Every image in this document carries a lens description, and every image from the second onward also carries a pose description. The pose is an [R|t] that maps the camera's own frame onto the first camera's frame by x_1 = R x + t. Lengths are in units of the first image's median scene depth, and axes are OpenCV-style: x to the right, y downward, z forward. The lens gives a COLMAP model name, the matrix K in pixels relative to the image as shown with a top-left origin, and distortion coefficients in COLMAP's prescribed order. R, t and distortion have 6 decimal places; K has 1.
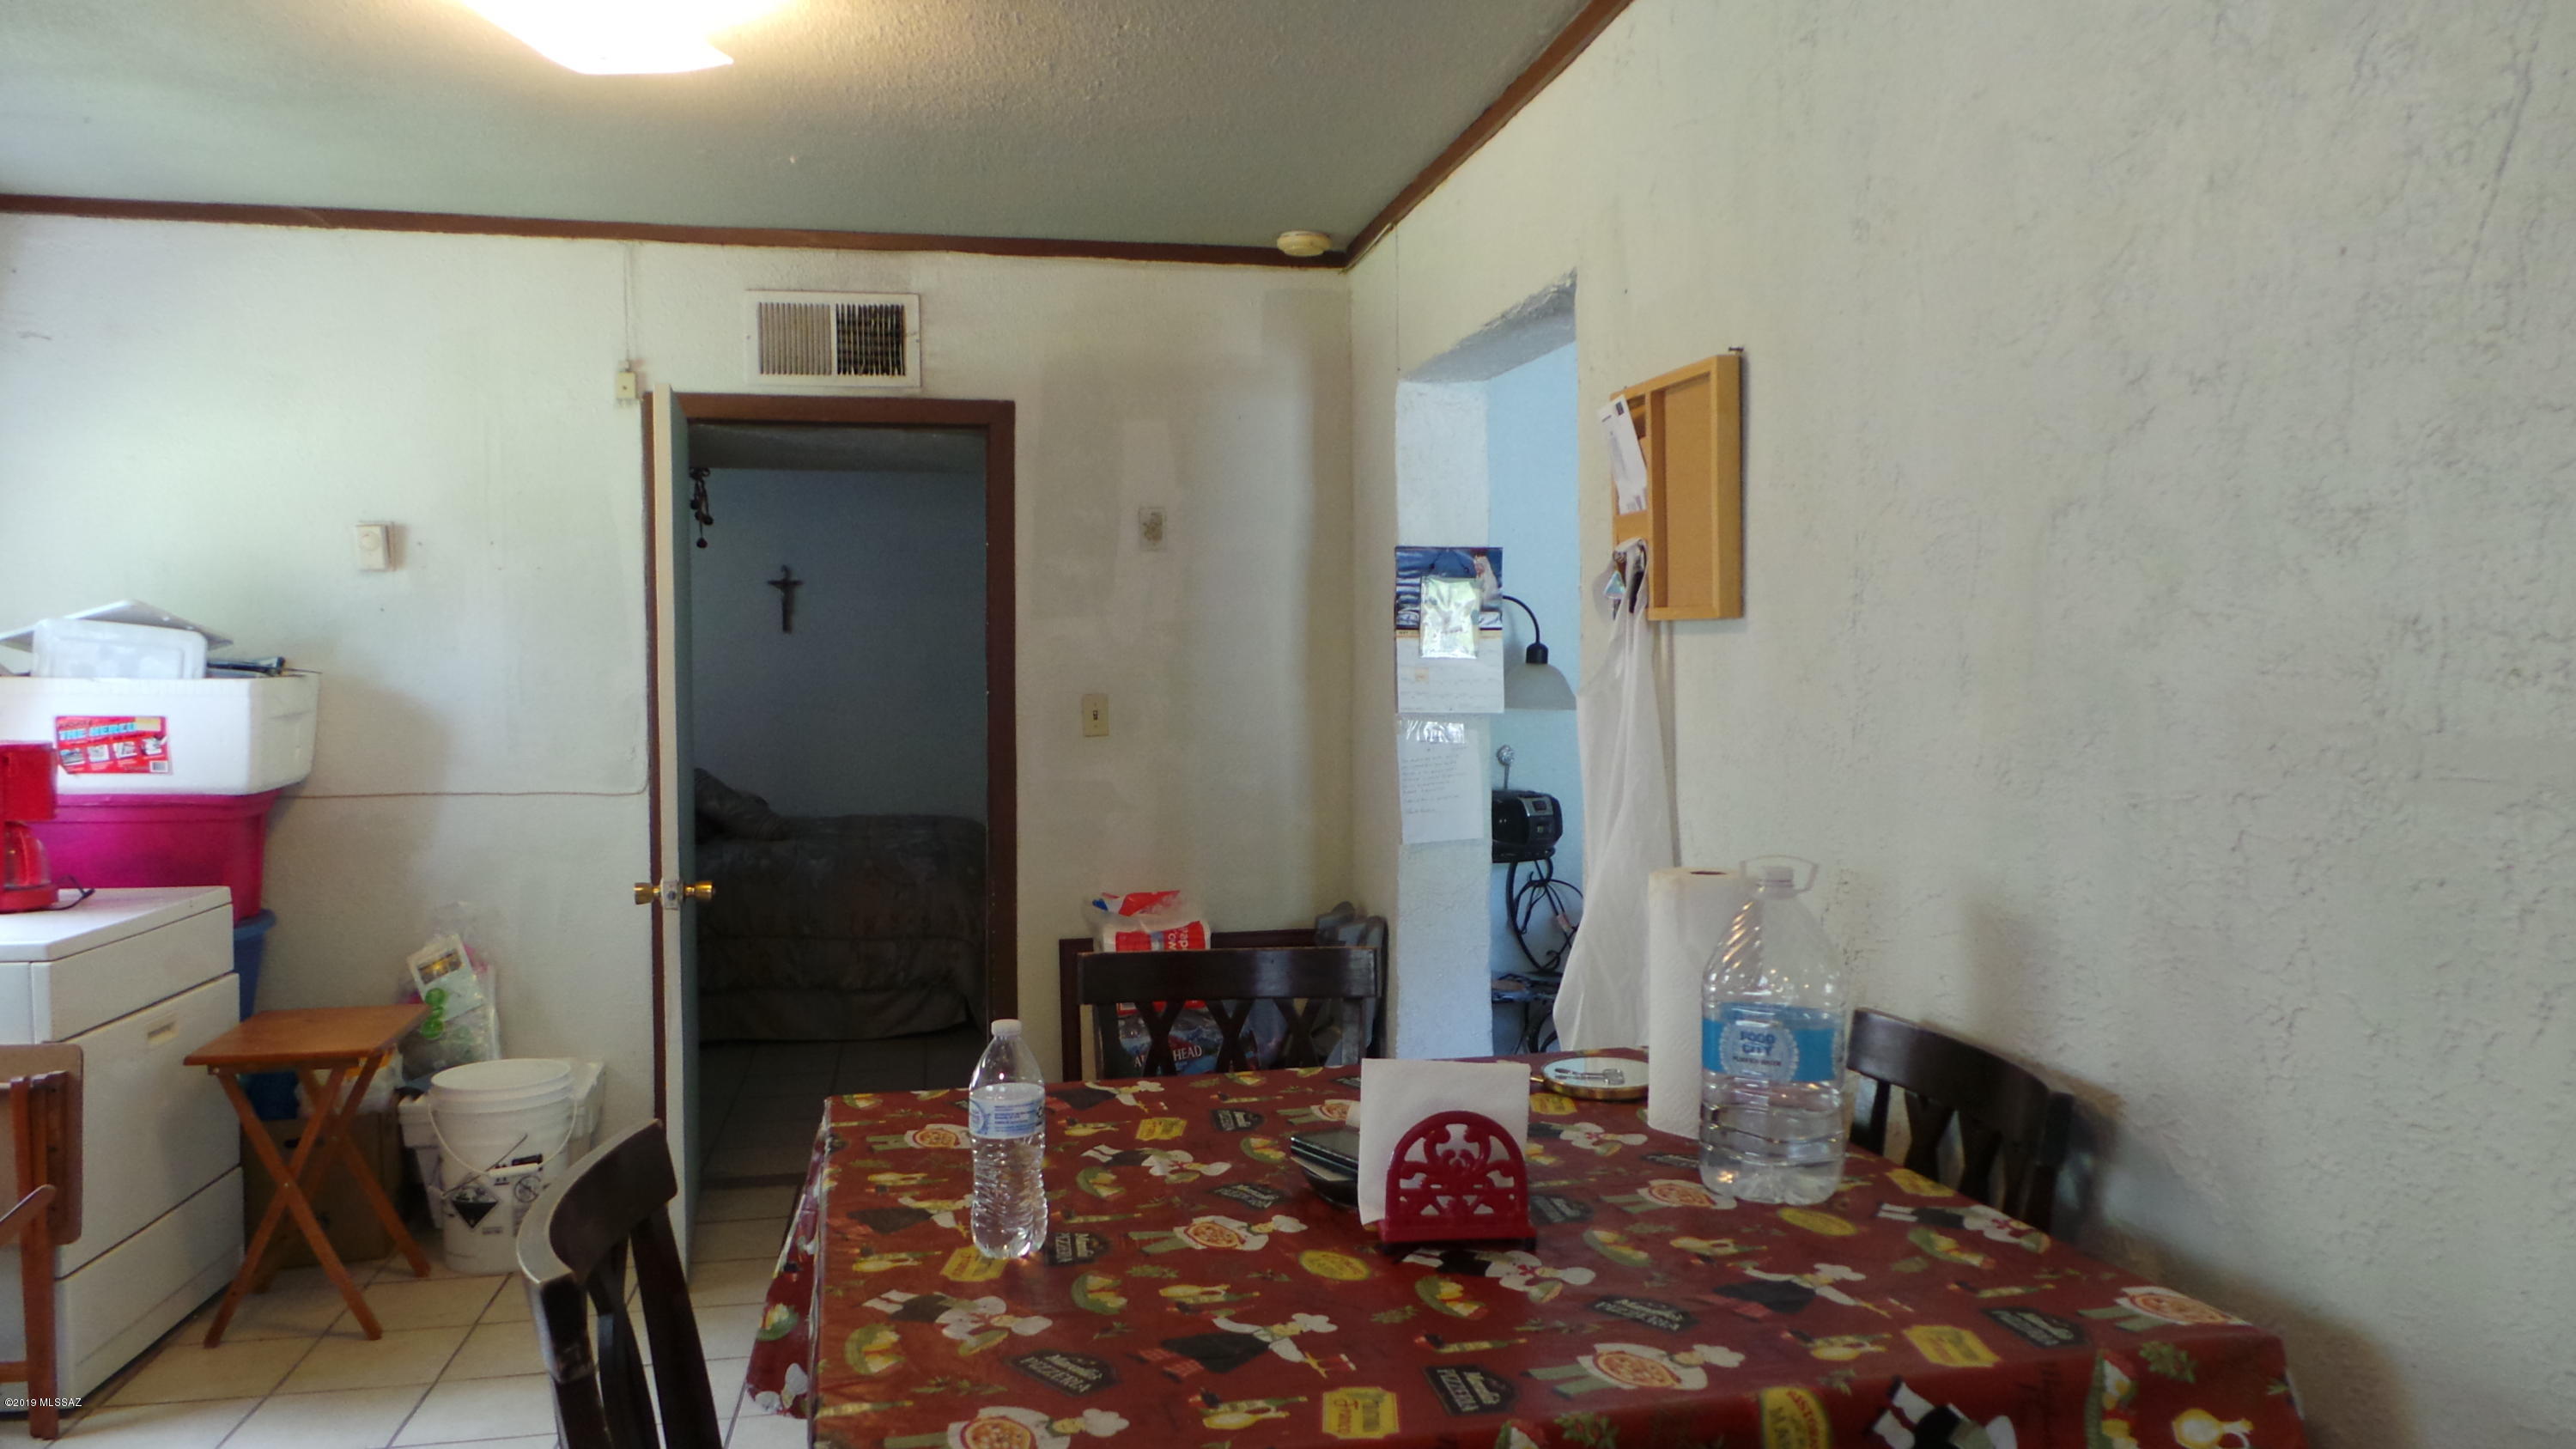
lens RADIAL K [[1809.3, 0, 1291.0], [0, 1809.3, 728.9], [0, 0, 1]] dist [0.012672, 0.005024]
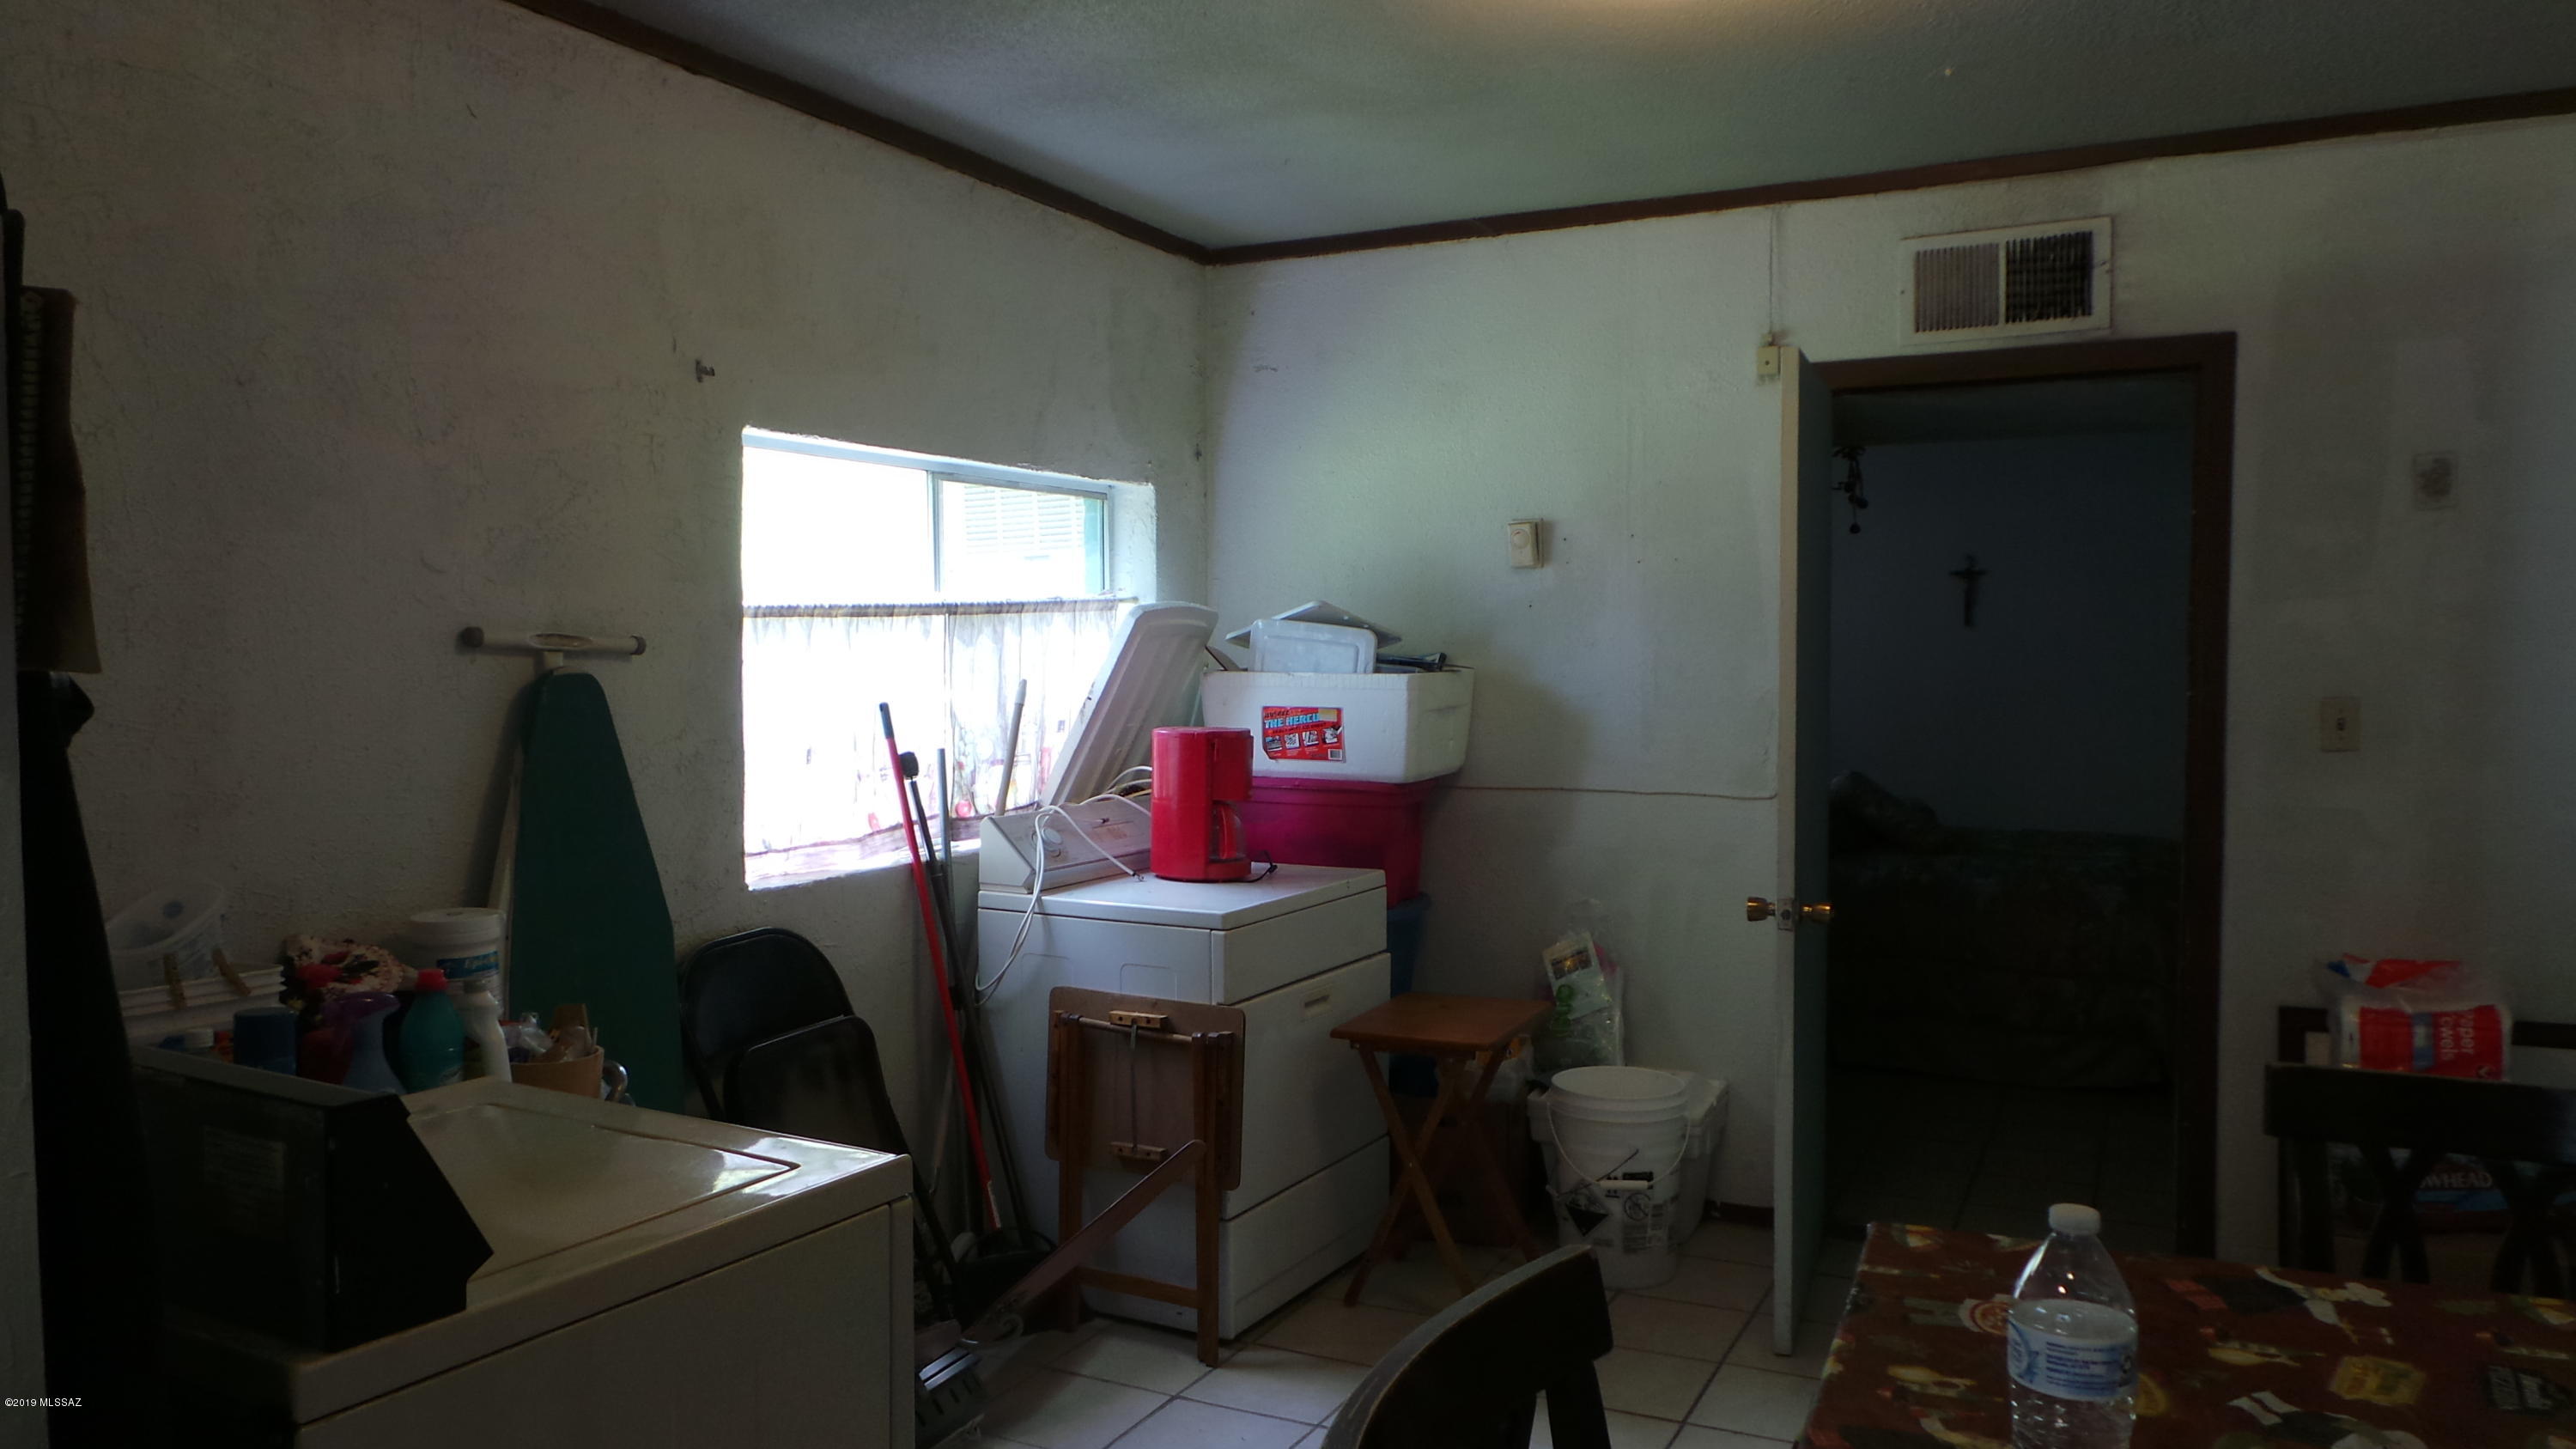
lens RADIAL K [[1809.3, 0, 1286.3], [0, 1809.3, 743.3], [0, 0, 1]] dist [0.012672, 0.005024]
pose [[0.798699, 0.027182, -0.601116, 0.000442], [-0.021921, 0.999630, 0.016076, -0.002472], [0.601331, 0.000337, 0.799000, 0.117854]]
